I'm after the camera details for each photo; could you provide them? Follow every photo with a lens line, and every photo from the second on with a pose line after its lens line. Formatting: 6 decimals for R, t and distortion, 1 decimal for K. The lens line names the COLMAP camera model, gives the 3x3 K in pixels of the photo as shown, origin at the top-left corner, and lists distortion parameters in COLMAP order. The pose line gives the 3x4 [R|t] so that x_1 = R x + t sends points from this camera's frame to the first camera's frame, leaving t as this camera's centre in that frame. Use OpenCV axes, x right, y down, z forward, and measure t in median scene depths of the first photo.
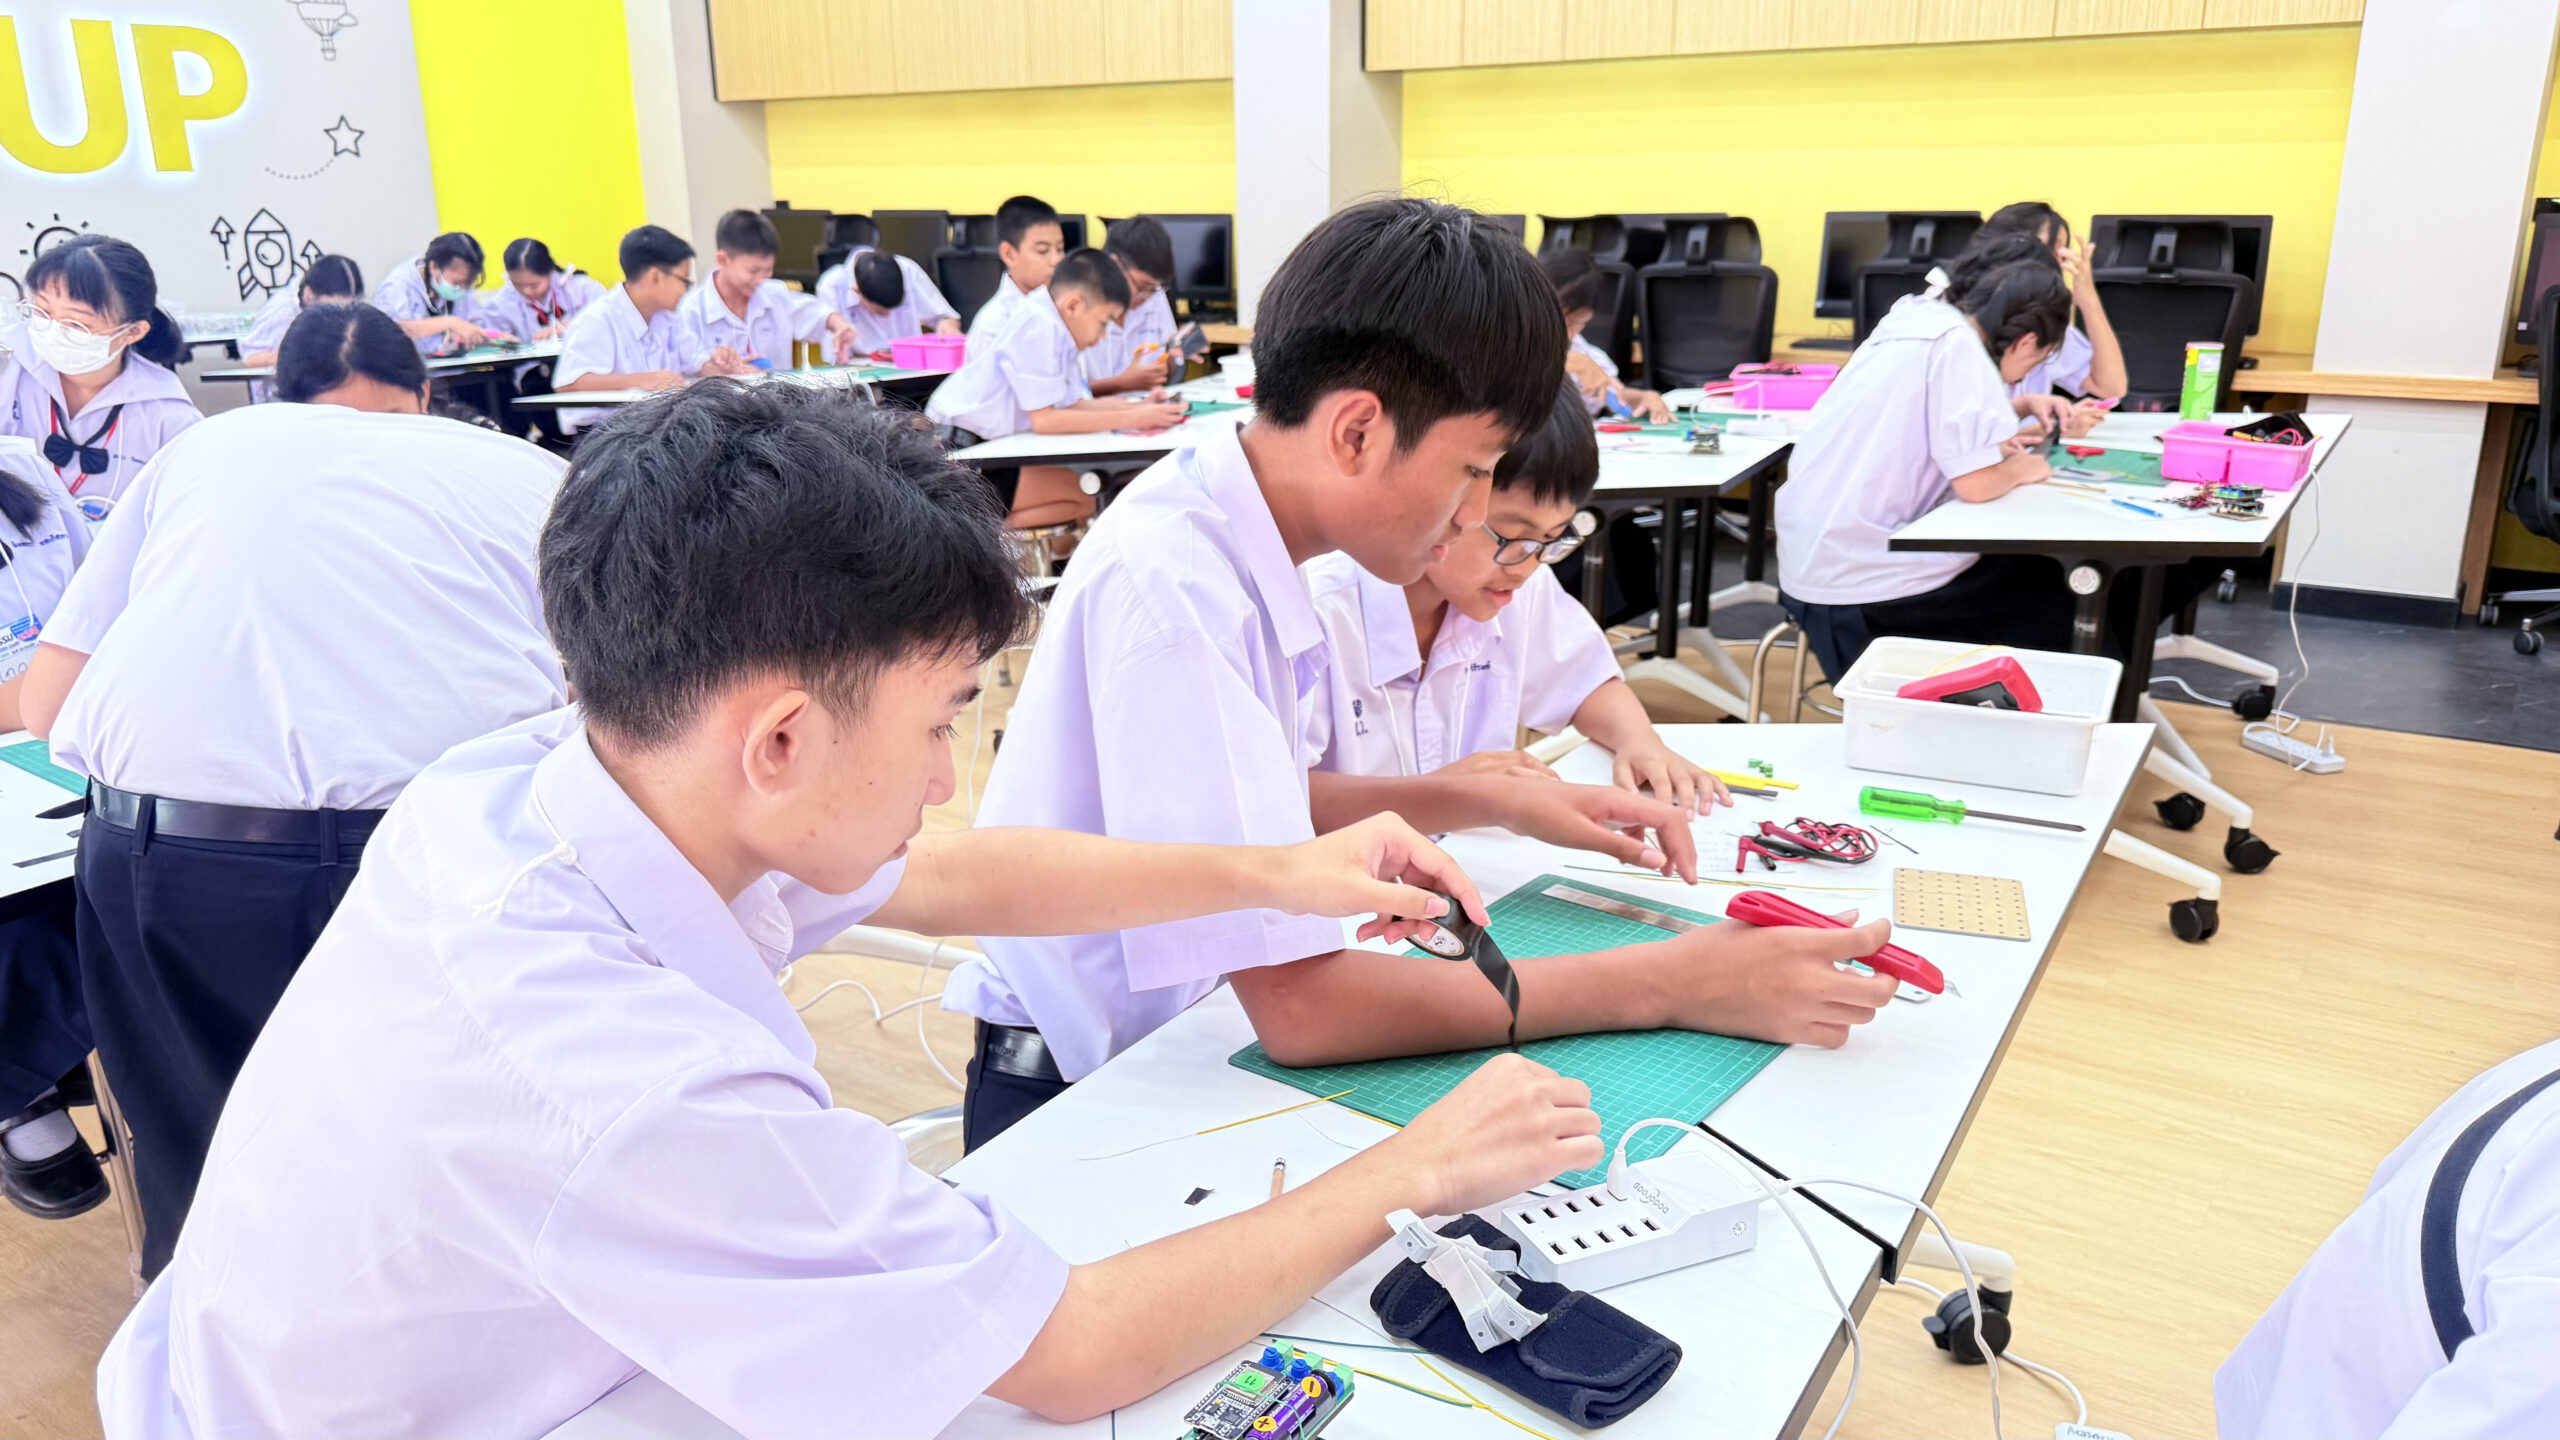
lens RADIAL K [[1762.8, 0, 1280.0], [0, 1762.8, 720.0], [0, 0, 1]] dist [0.000449, -0.028173]
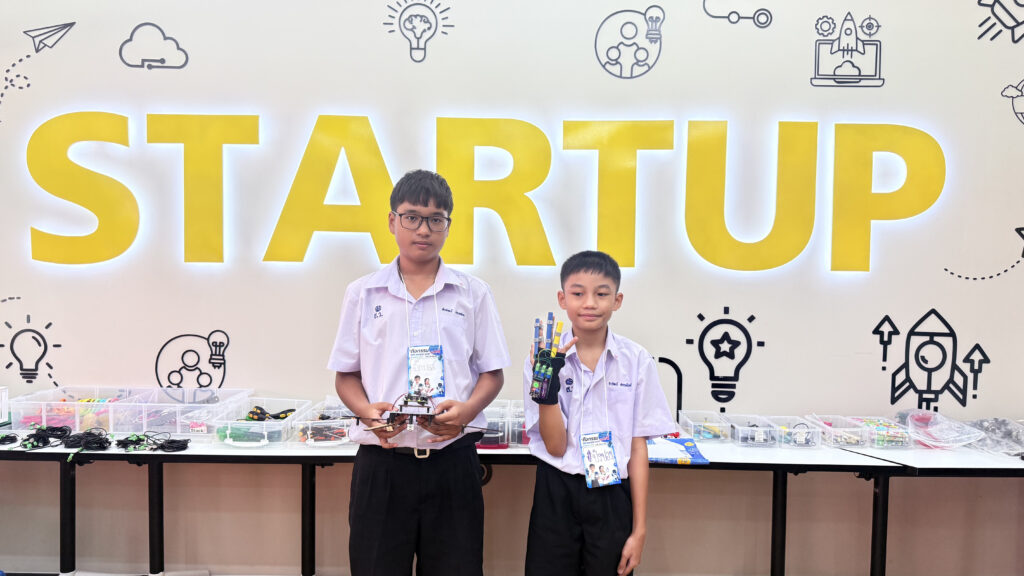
lens RADIAL K [[720.2, 0, 513.2], [0, 720.2, 293.0], [0, 0, 1]] dist [0.040225, -0.052873]
pose [[0.558812, 0.044879, -0.828079, -0.384940], [-0.258186, 0.958324, -0.122293, -0.195126], [0.788079, 0.282137, 0.547110, 0.610134]]
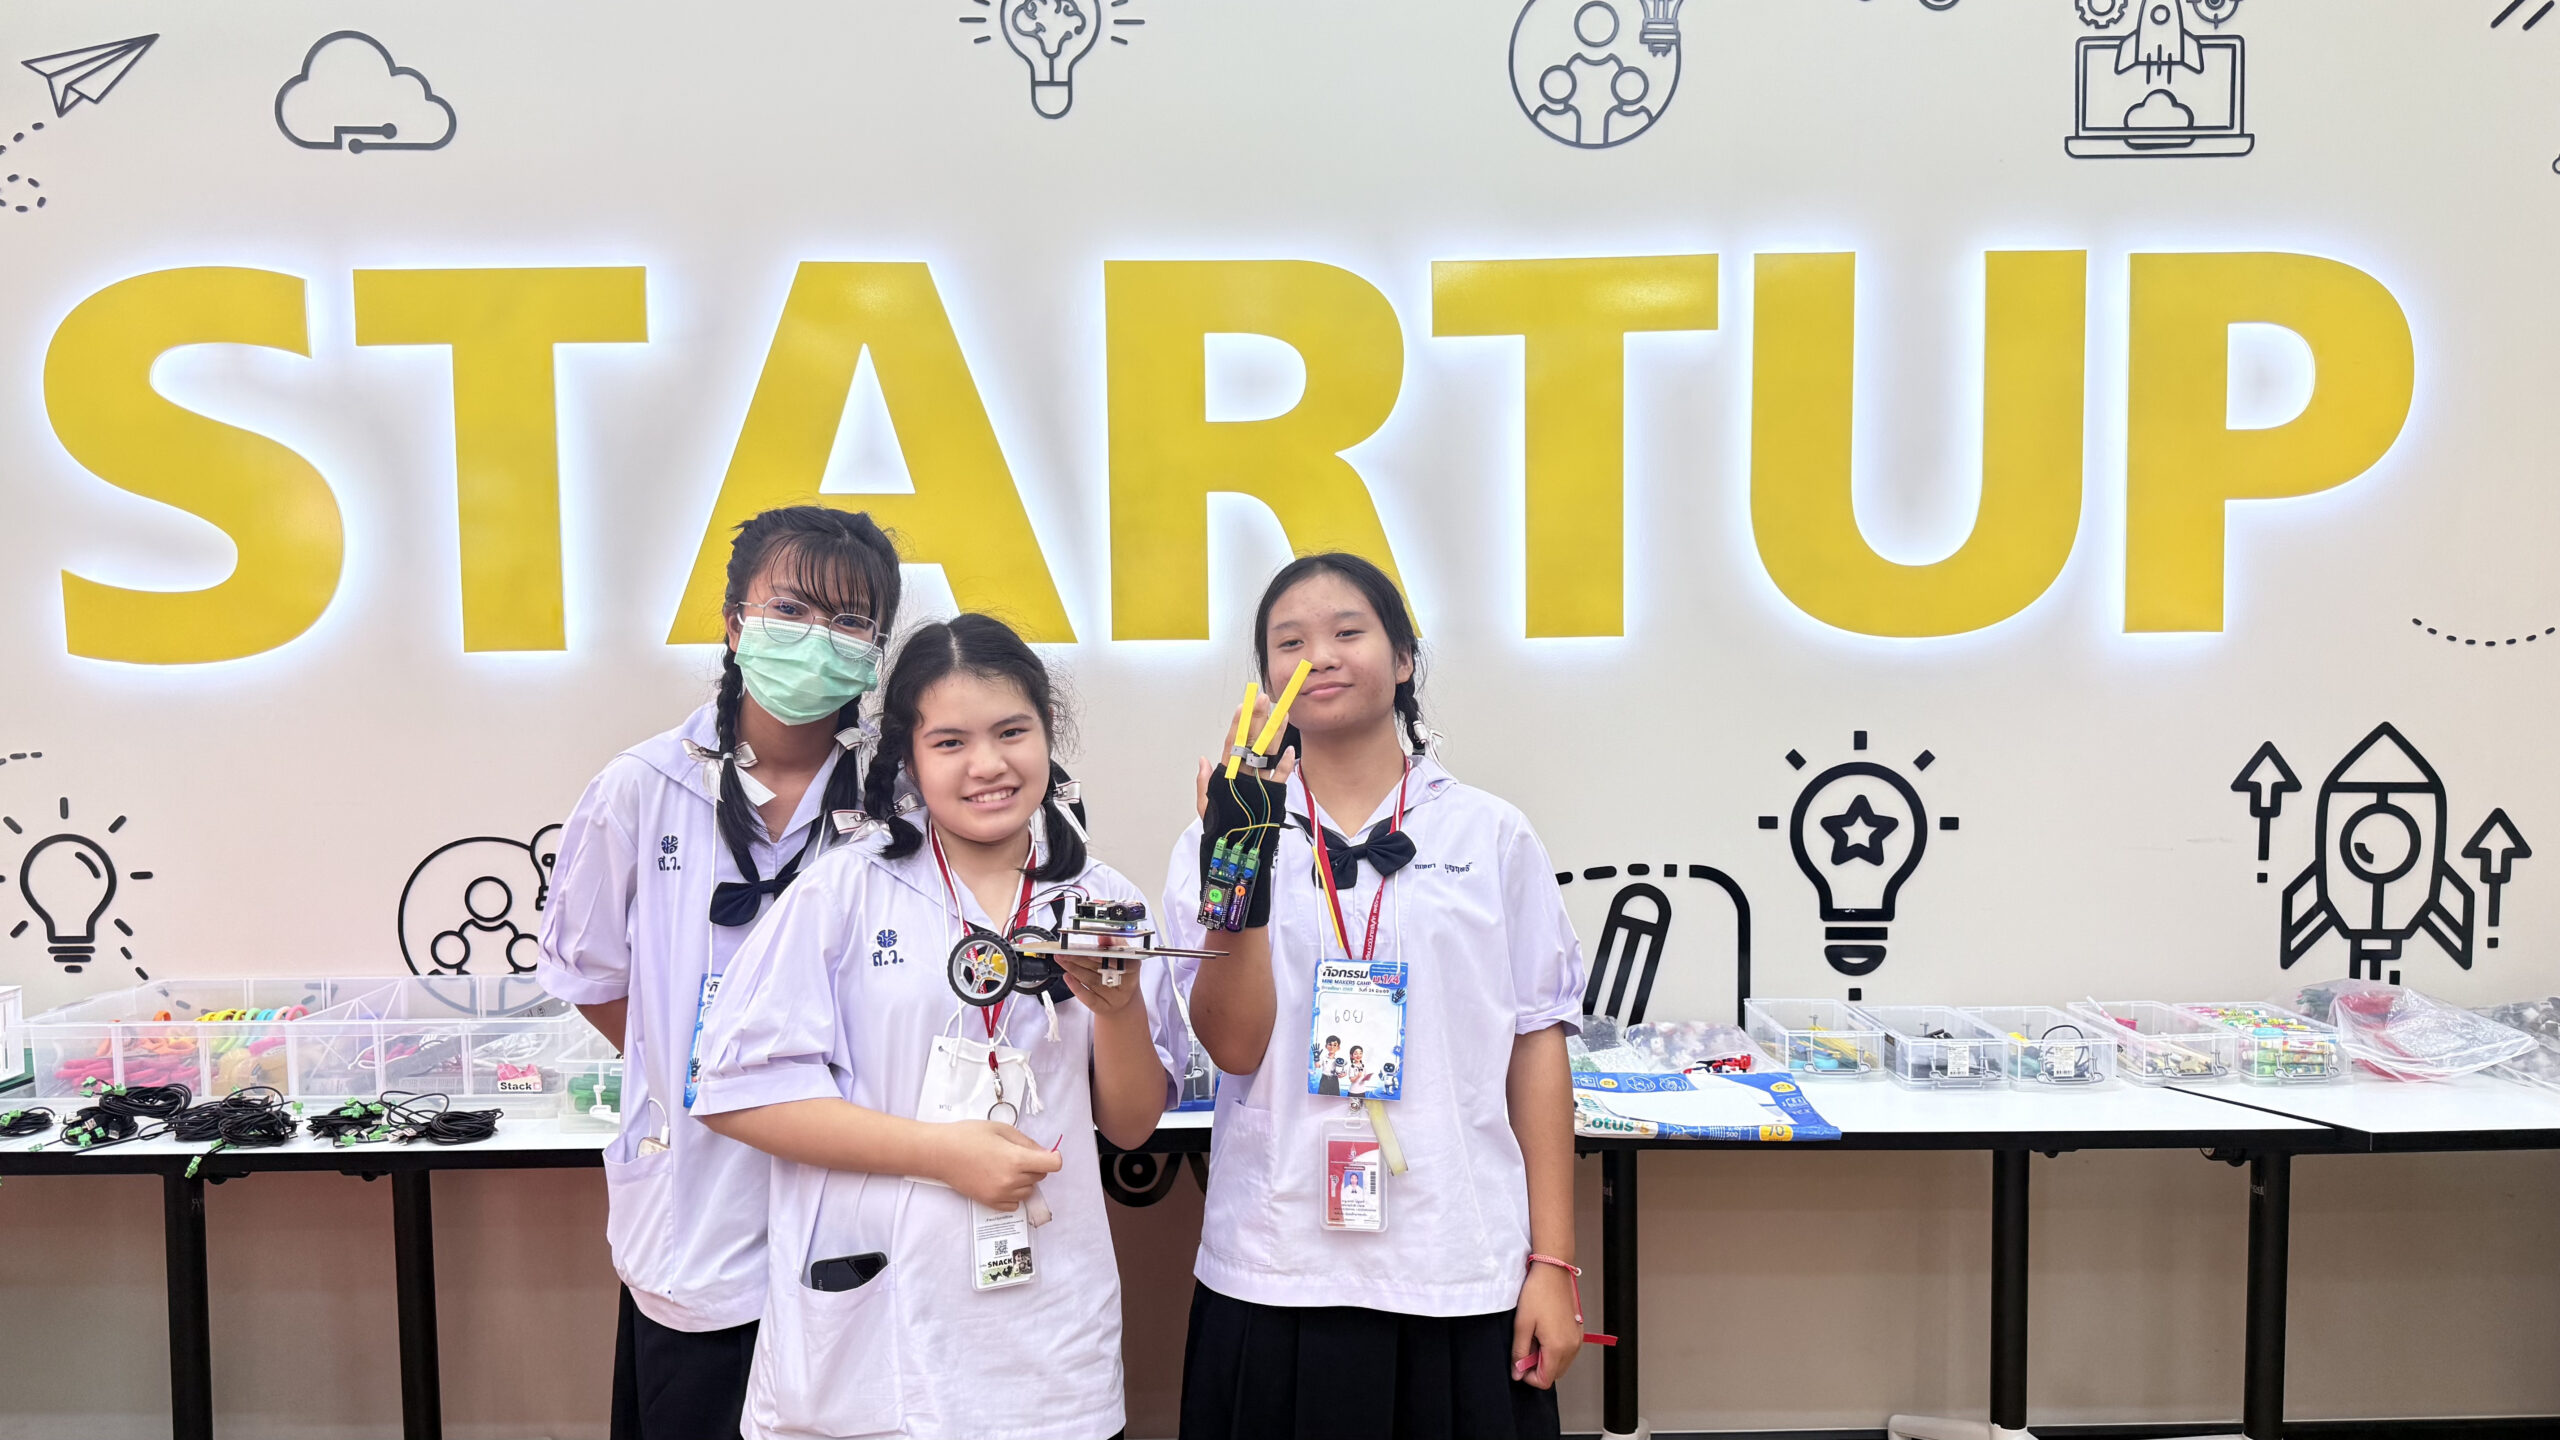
lens RADIAL K [[1802.7, 0, 1277.5], [0, 1802.7, 735.3], [0, 0, 1]] dist [0.035734, -0.045249]
pose [[0.567571, 0.047346, -0.821962, -0.399190], [-0.232632, 0.966887, -0.104940, -0.195929], [0.789776, 0.250776, 0.559791, 0.606194]]
